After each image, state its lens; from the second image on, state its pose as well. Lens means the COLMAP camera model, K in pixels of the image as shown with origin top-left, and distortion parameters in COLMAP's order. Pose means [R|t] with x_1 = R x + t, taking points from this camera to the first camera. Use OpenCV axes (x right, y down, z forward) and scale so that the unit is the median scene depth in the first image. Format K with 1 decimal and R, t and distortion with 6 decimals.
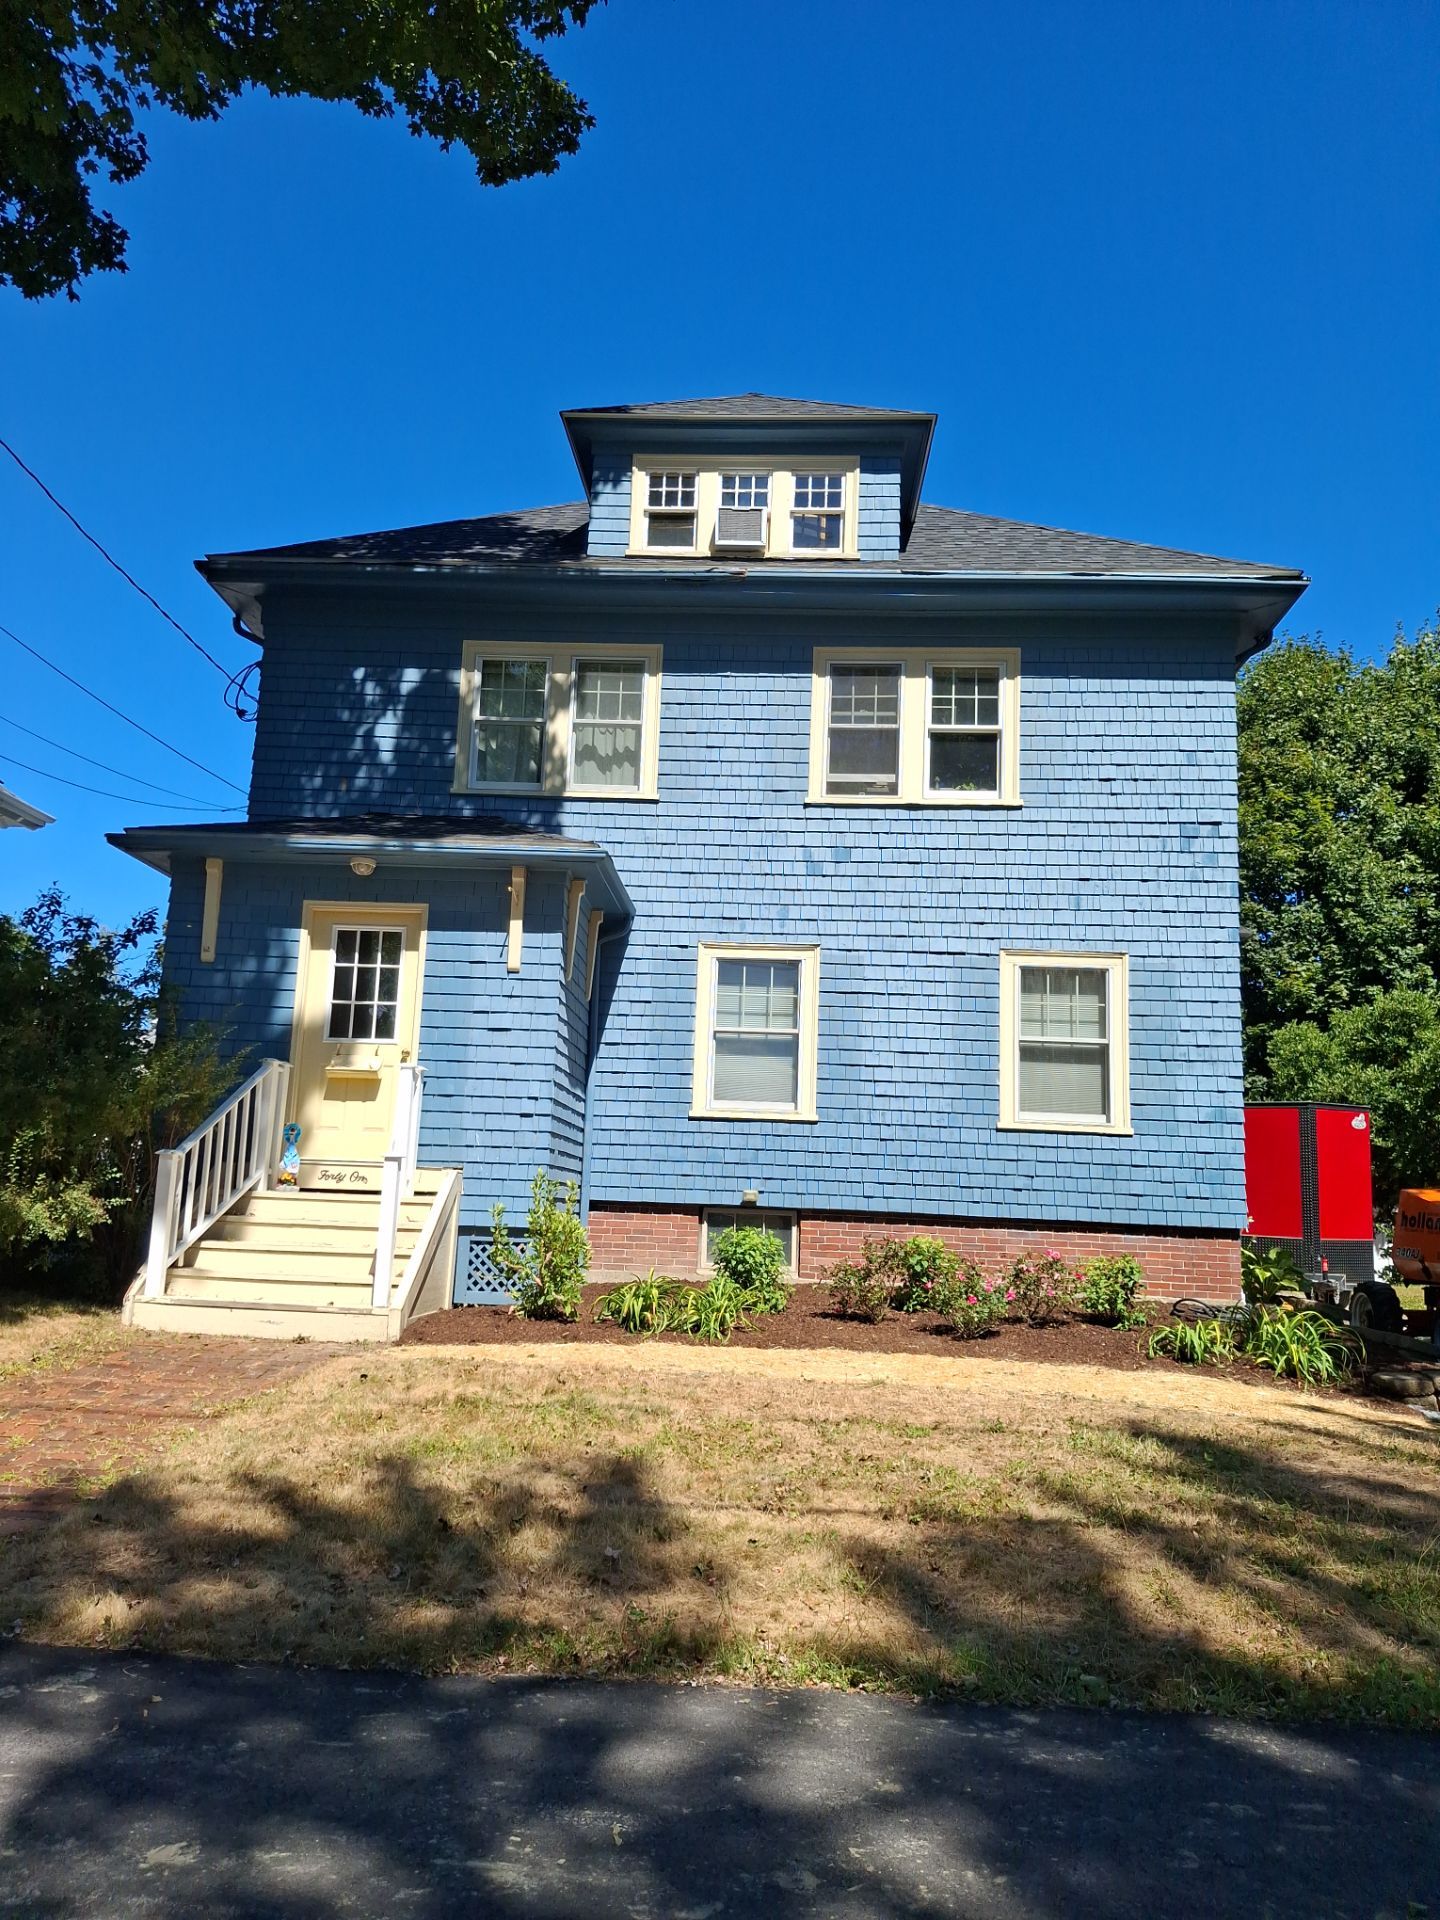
lens RADIAL K [[1356.1, 0, 720.0], [0, 1356.1, 960.0], [0, 0, 1]] dist [0.045428, -0.082185]
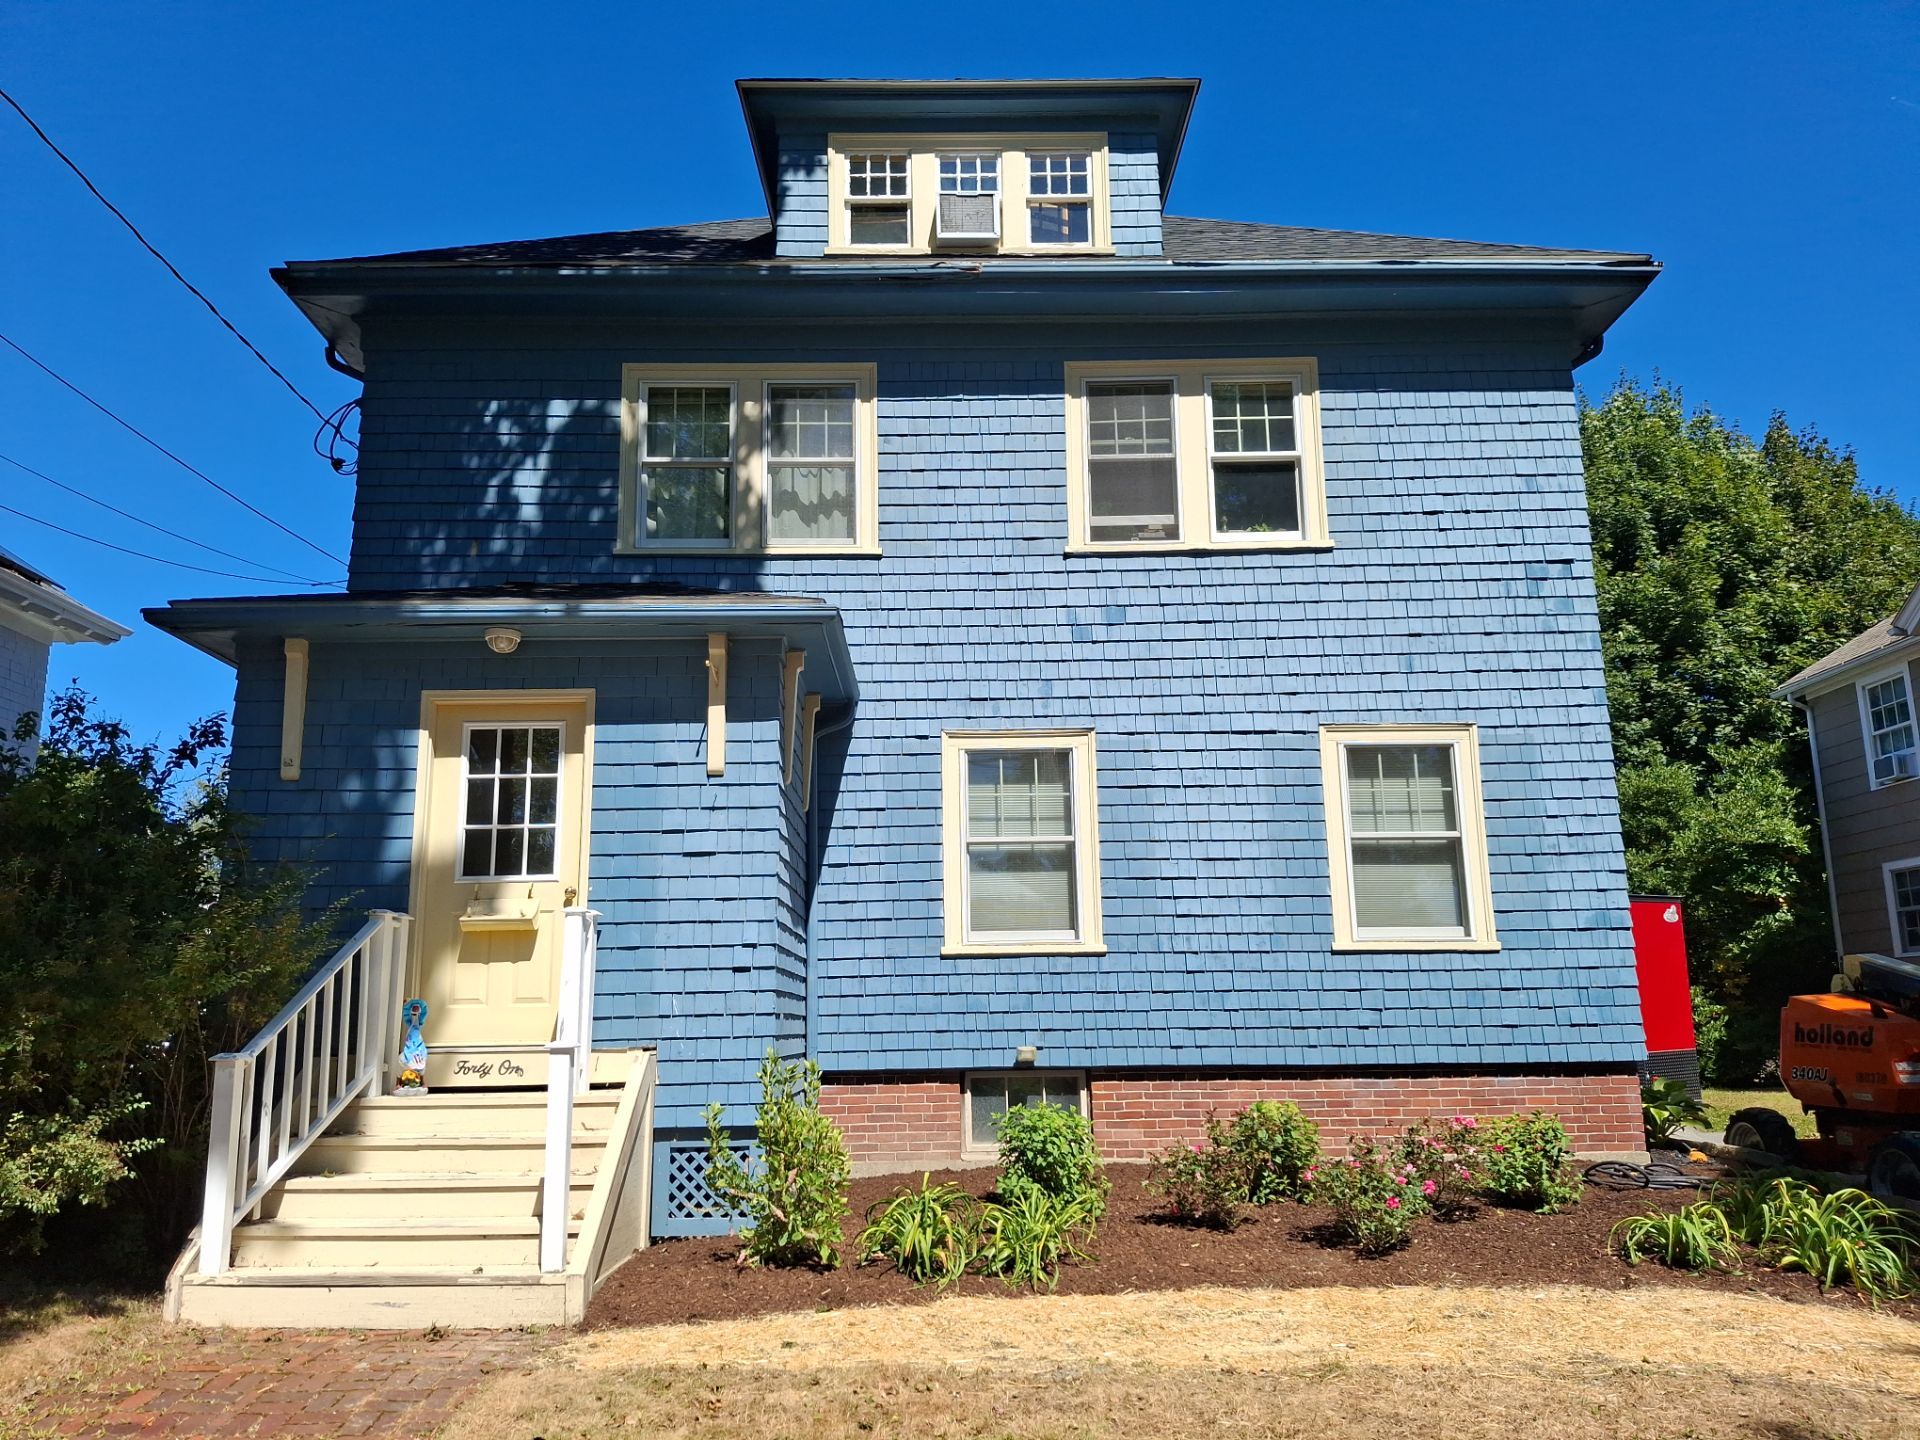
lens RADIAL K [[1356.1, 0, 965.7], [0, 1356.1, 727.9], [0, 0, 1]] dist [0.045428, -0.082185]
pose [[0.996564, -0.039057, 0.073045, -0.059673], [0.041370, 0.998681, -0.030419, 0.009557], [-0.071760, 0.033337, 0.996865, 0.215283]]
